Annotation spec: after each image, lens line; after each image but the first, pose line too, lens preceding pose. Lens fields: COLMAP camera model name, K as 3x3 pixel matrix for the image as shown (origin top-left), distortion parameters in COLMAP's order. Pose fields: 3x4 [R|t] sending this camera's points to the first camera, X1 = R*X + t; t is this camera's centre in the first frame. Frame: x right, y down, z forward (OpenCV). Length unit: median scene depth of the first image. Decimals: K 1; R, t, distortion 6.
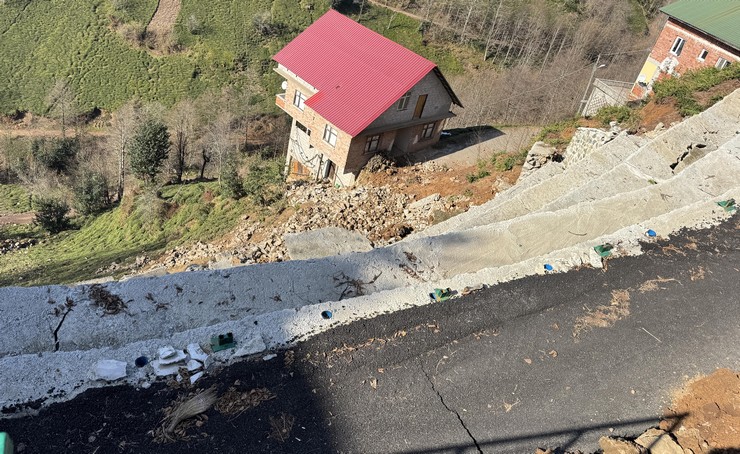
lens RADIAL K [[612.4, 0, 312.7], [0, 612.4, 228.1], [0, 0, 1]] dist [0.073978, -0.115046]
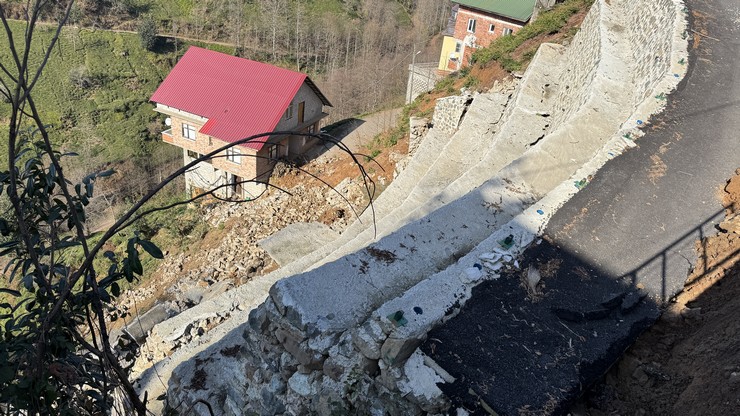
lens RADIAL K [[557.3, 0, 370.0], [0, 557.3, 208.0], [0, 0, 1]] dist [0.138372, -0.309126]
pose [[0.896359, -0.277469, 0.345761, -0.124707], [0.291850, 0.956402, 0.010901, 0.000435], [-0.333711, 0.091139, 0.938259, -0.017703]]
